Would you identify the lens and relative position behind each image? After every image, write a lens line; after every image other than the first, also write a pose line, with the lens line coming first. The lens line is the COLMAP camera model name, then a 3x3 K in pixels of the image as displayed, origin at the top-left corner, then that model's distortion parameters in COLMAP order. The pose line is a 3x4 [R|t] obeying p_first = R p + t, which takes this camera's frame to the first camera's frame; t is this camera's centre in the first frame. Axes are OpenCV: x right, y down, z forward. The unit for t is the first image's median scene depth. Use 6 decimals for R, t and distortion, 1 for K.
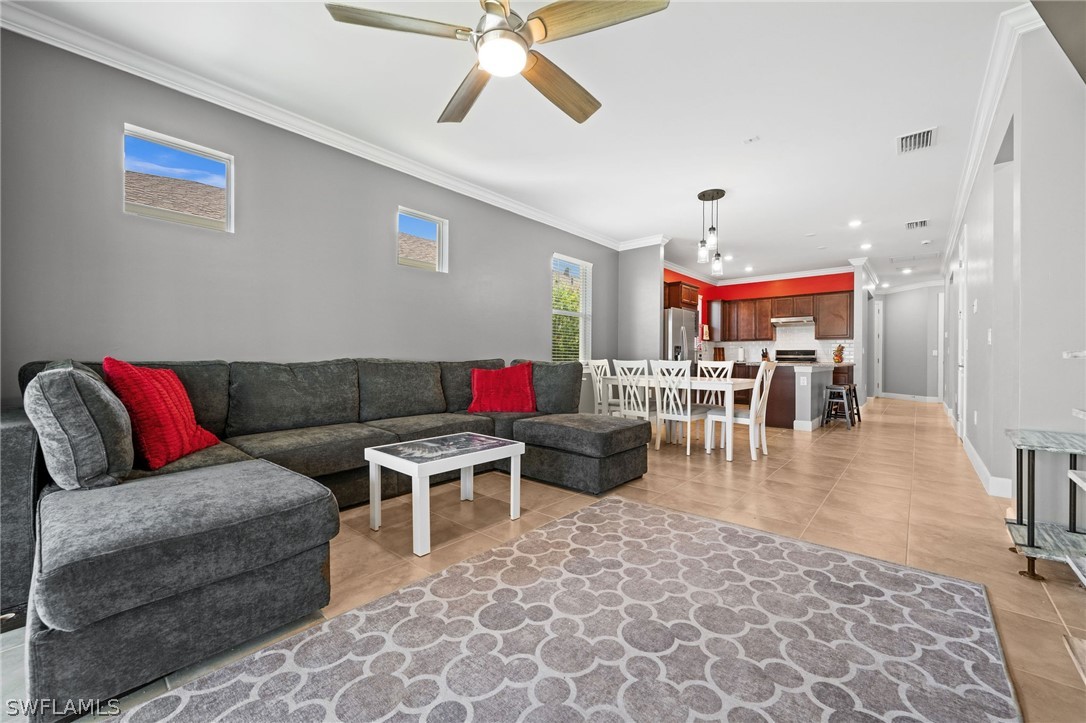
lens RADIAL K [[428.6, 0, 539.5], [0, 428.6, 357.9], [0, 0, 1]] dist [-0.007697, 0.001519]
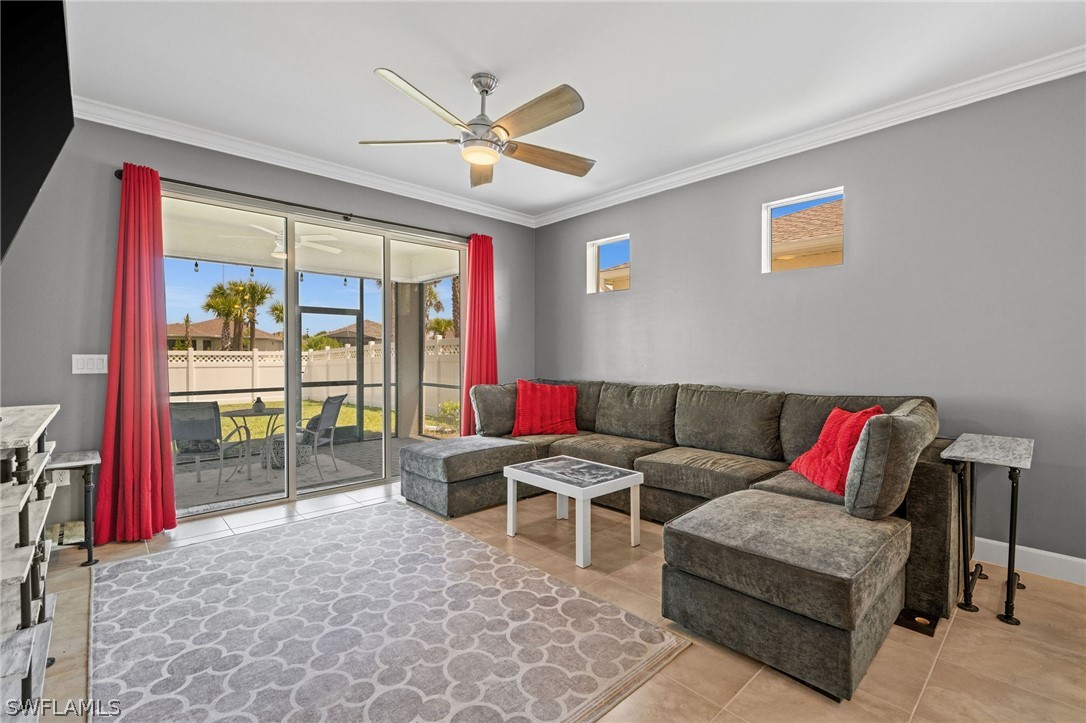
lens RADIAL K [[483.0, 0, 542.2], [0, 483.0, 355.5], [0, 0, 1]] dist [-0.009947, 0.001410]
pose [[-0.096700, 0.002936, -0.995309, 1.421253], [-0.003262, 0.999989, 0.003266, -0.126697], [0.995308, 0.003563, -0.096689, 1.443812]]
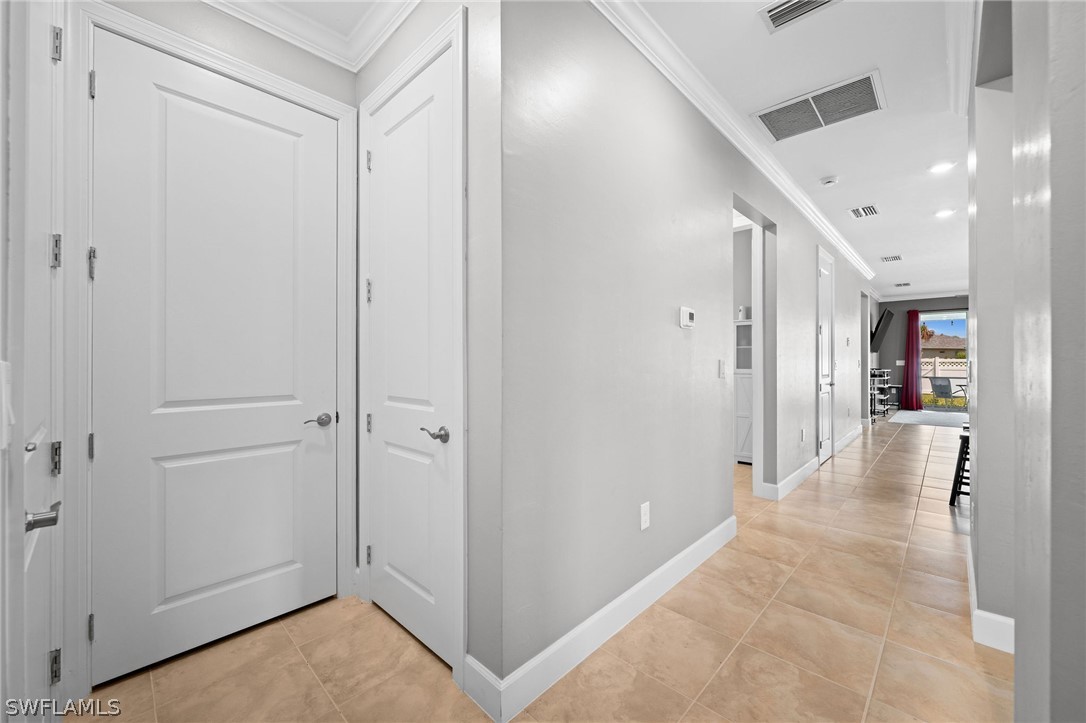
lens RADIAL K [[428.6, 0, 543.3], [0, 428.6, 357.6], [0, 0, 1]] dist [-0.007697, 0.001519]
pose [[-0.999226, -0.006562, 0.038783, 4.530048], [-0.006602, 0.999978, -0.000894, -0.120171], [-0.038777, -0.001149, -0.999247, 5.688343]]
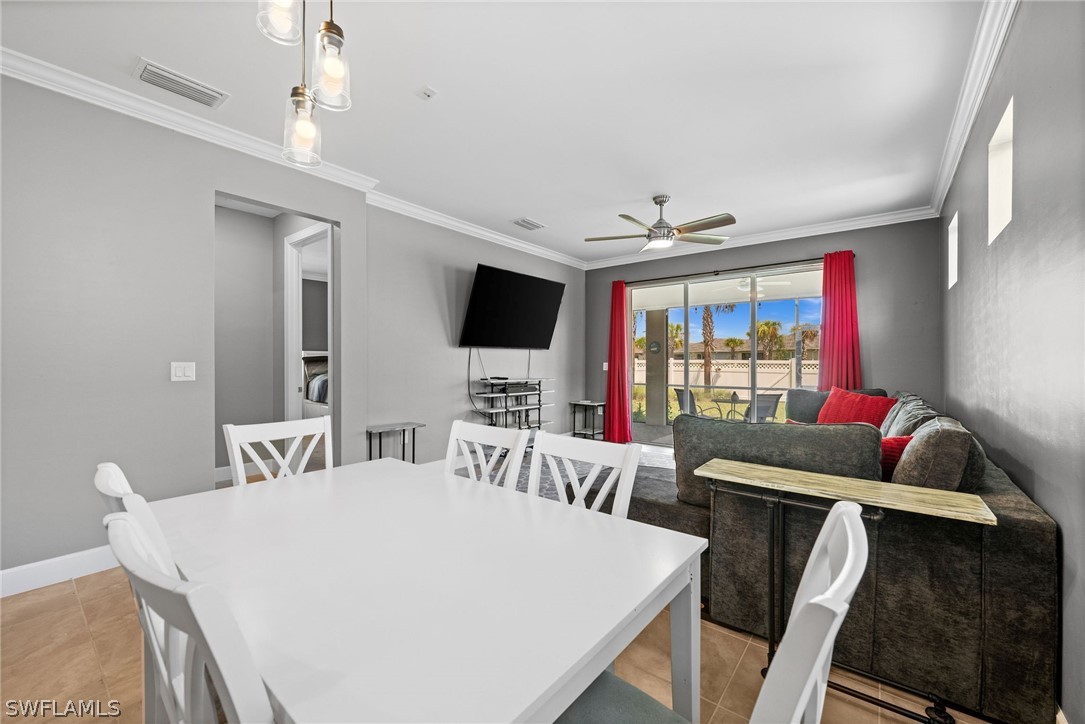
lens RADIAL K [[428.2, 0, 538.3], [0, 428.2, 361.0], [0, 0, 1]] dist [-0.007697, 0.001519]
pose [[-0.998788, -0.002923, -0.049134, 0.665292], [-0.002907, 0.999996, -0.000382, -0.130302], [0.049135, -0.000239, -0.998792, 3.347601]]
